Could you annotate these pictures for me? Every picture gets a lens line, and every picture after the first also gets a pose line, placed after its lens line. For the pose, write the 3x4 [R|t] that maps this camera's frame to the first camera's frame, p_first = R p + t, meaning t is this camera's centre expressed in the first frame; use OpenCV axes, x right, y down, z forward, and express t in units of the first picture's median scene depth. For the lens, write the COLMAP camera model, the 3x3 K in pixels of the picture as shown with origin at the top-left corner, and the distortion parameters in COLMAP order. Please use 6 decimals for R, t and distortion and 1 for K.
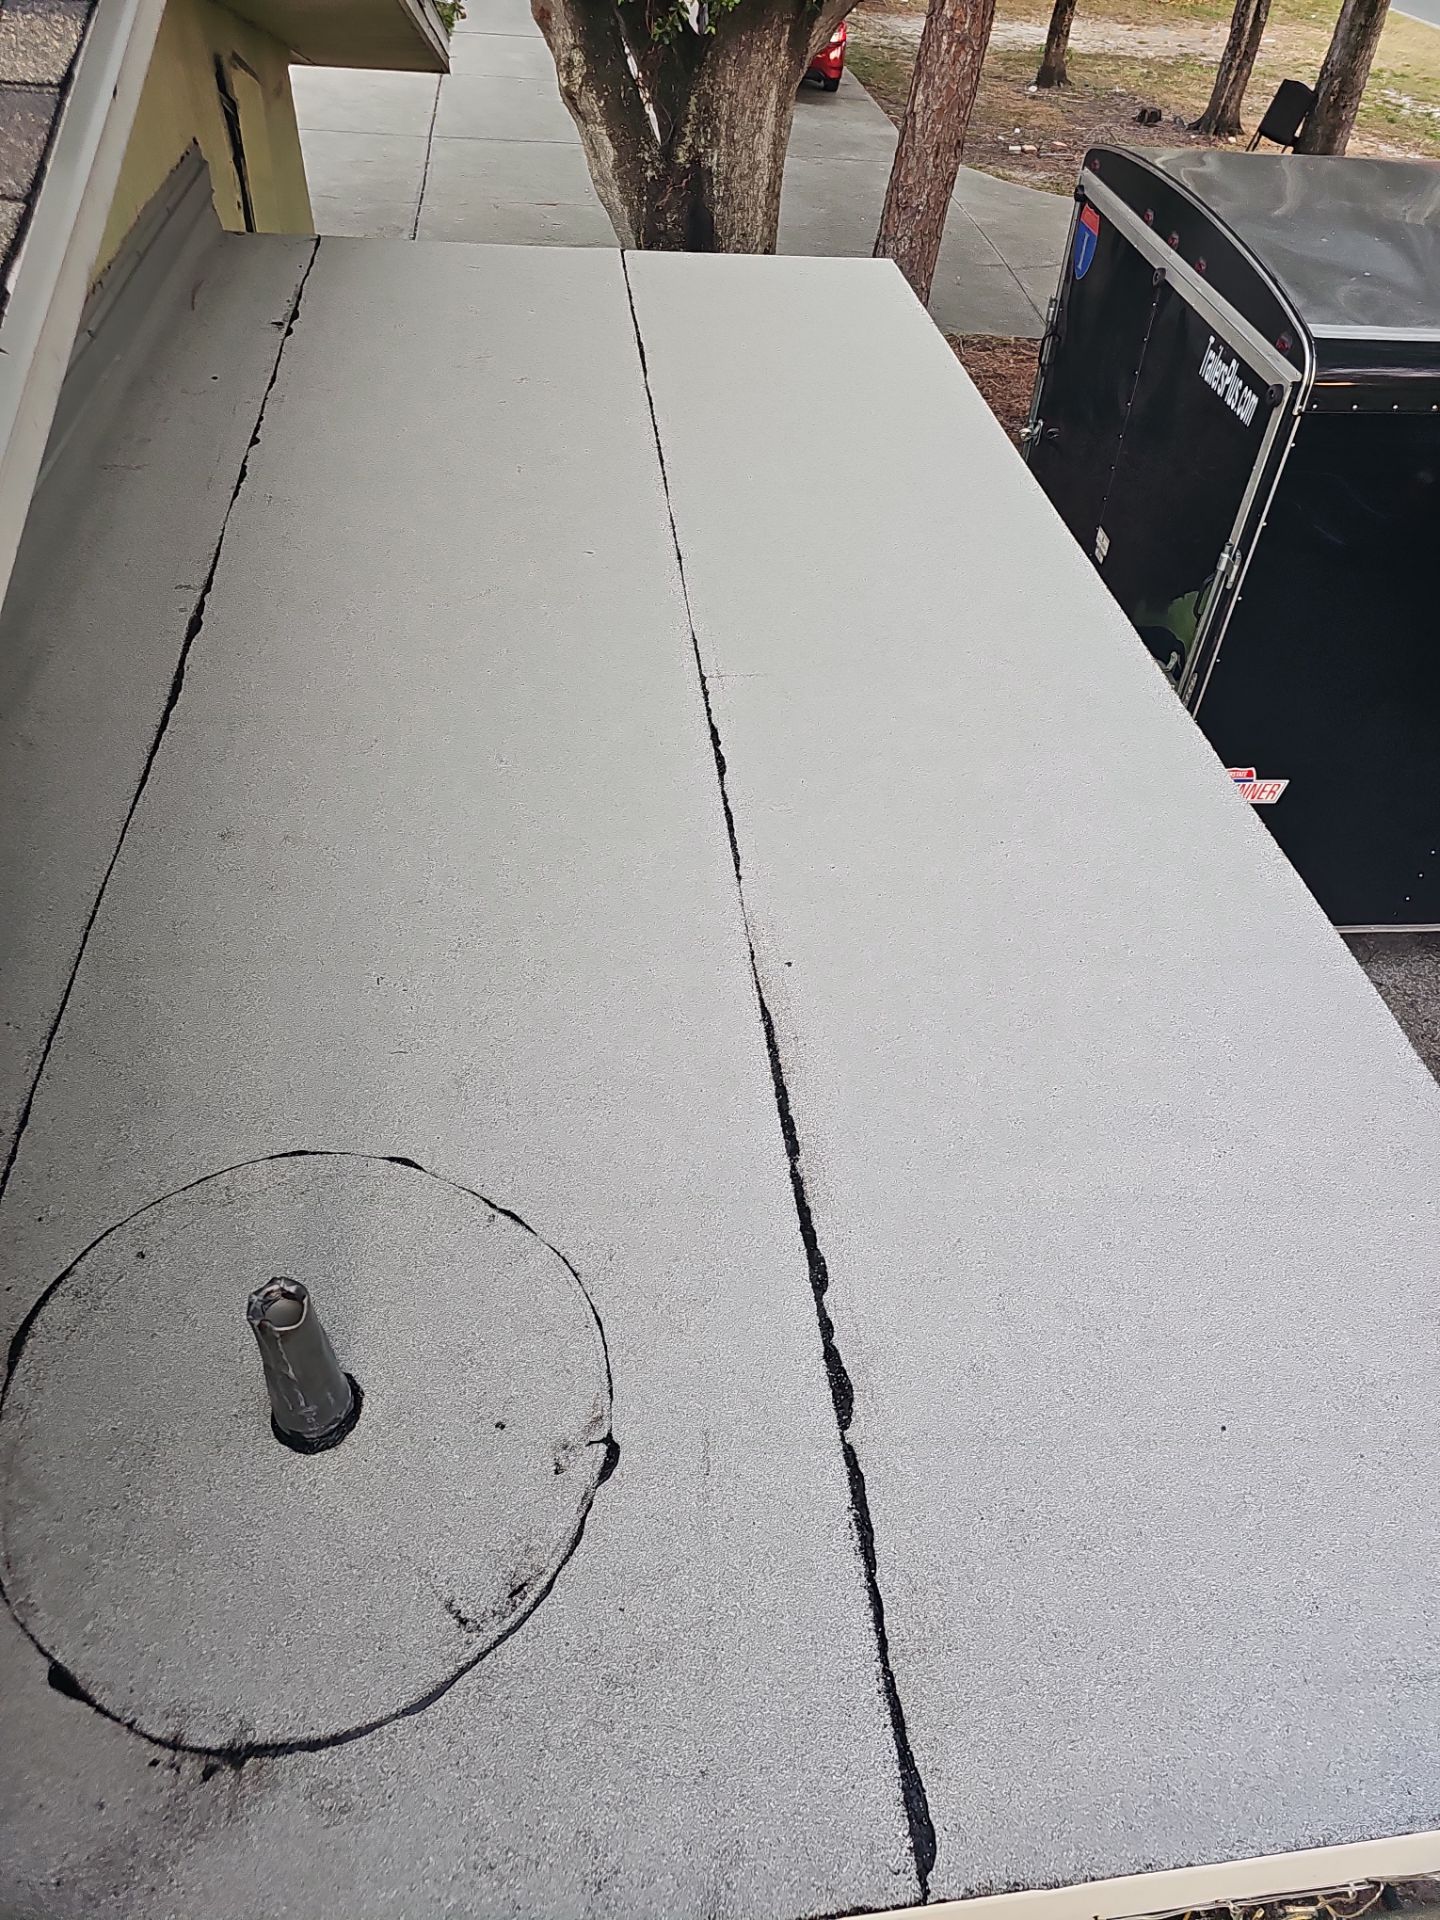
lens RADIAL K [[1255.4, 0, 713.1], [0, 1255.4, 946.2], [0, 0, 1]] dist [0.053105, -0.032285]
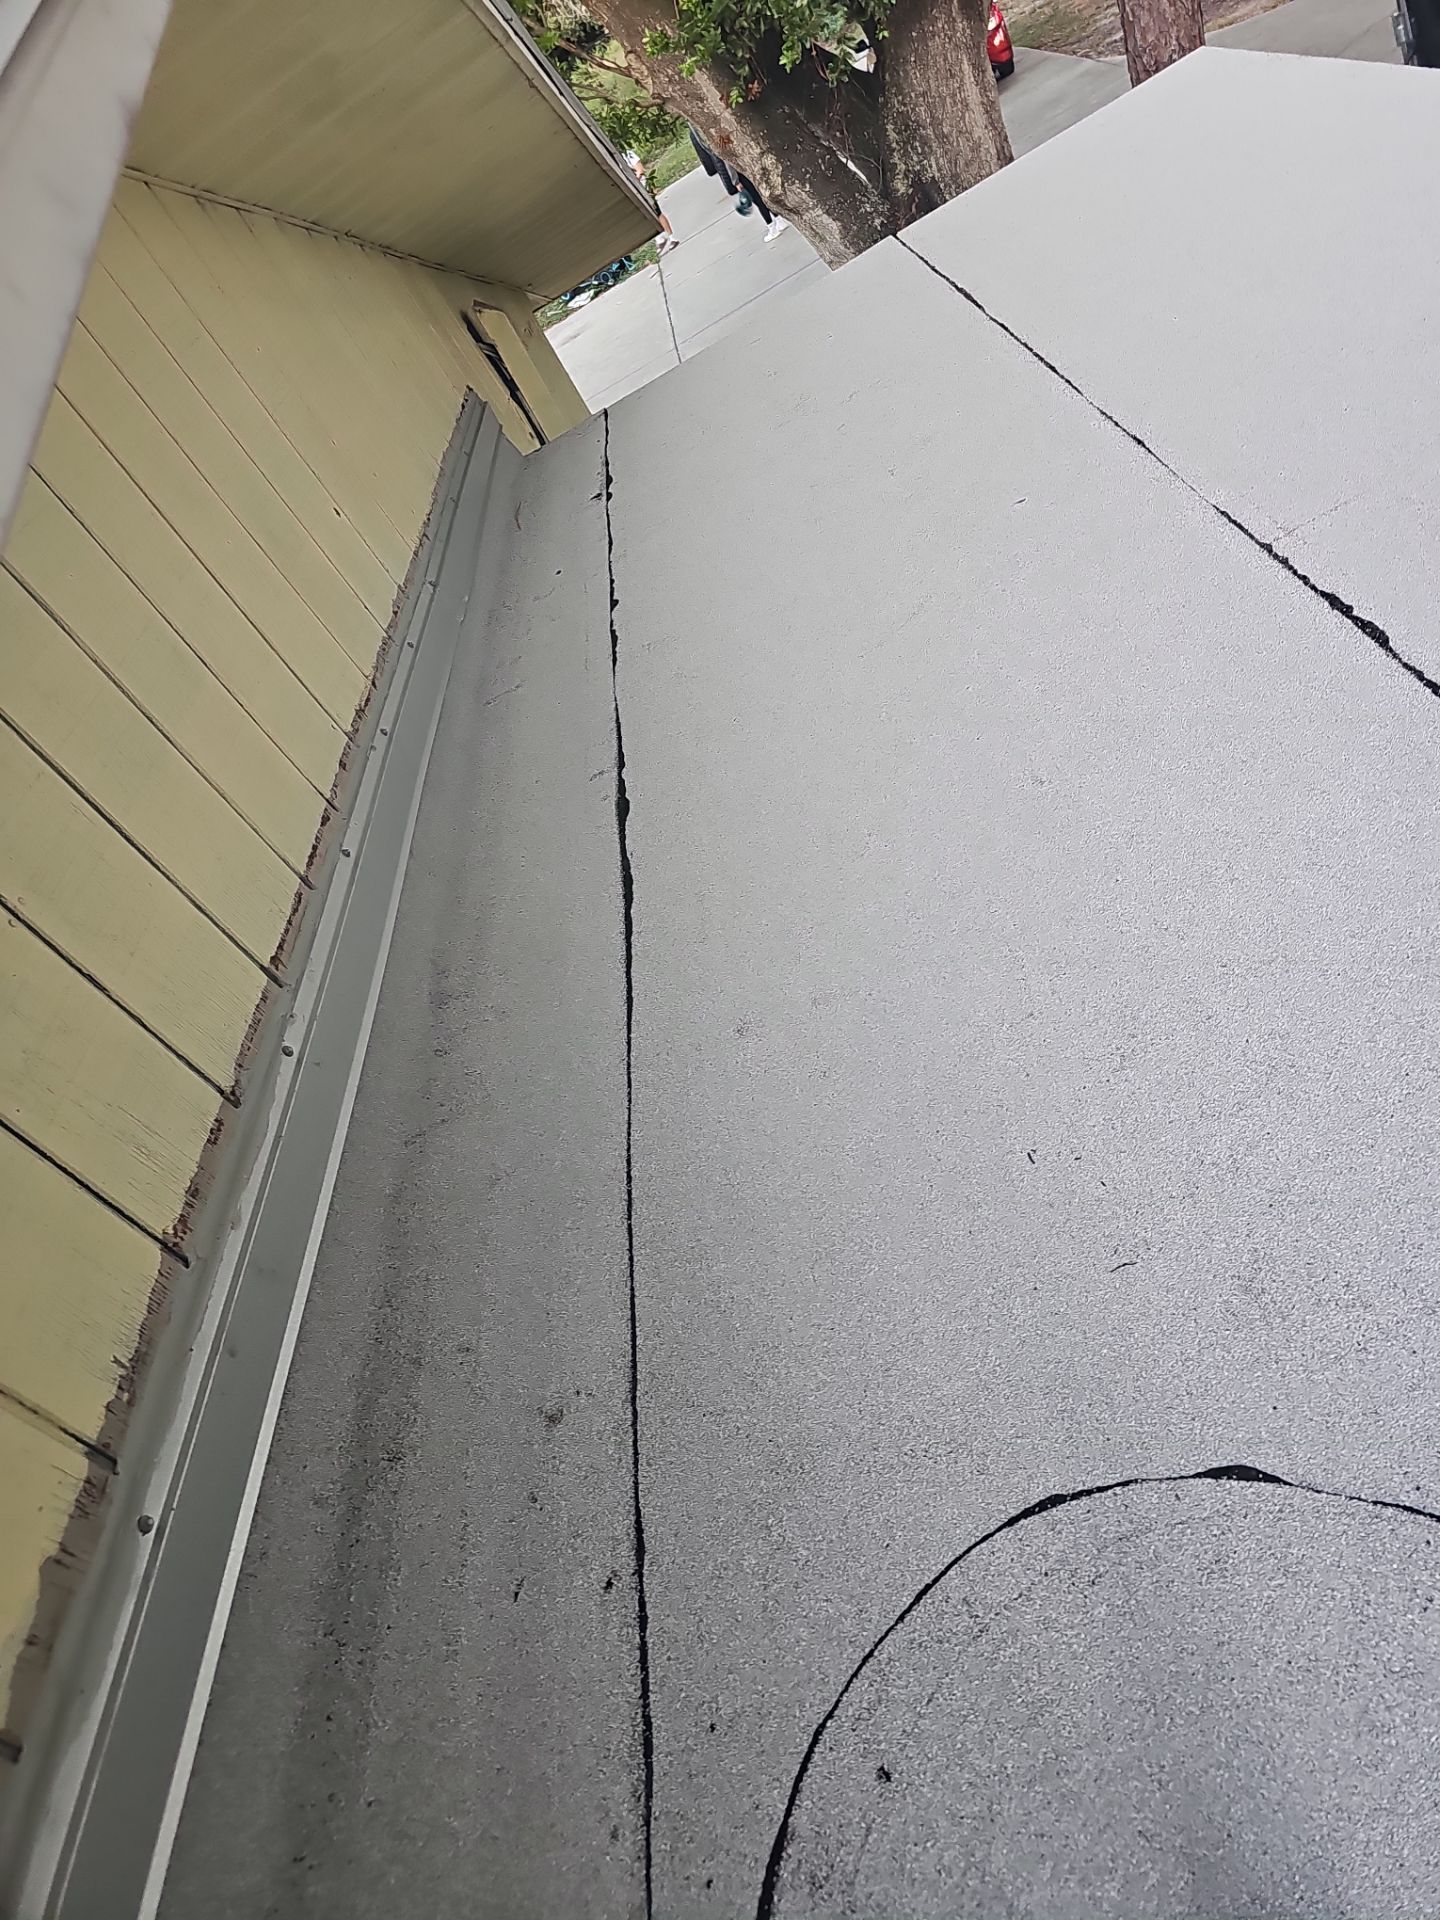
lens RADIAL K [[1255.4, 0, 735.5], [0, 1255.4, 955.5], [0, 0, 1]] dist [0.053105, -0.032285]
pose [[0.853954, -0.388607, -0.346045, -0.081565], [0.364245, 0.921348, -0.135803, -0.019997], [0.371602, -0.010076, 0.928338, 0.219119]]
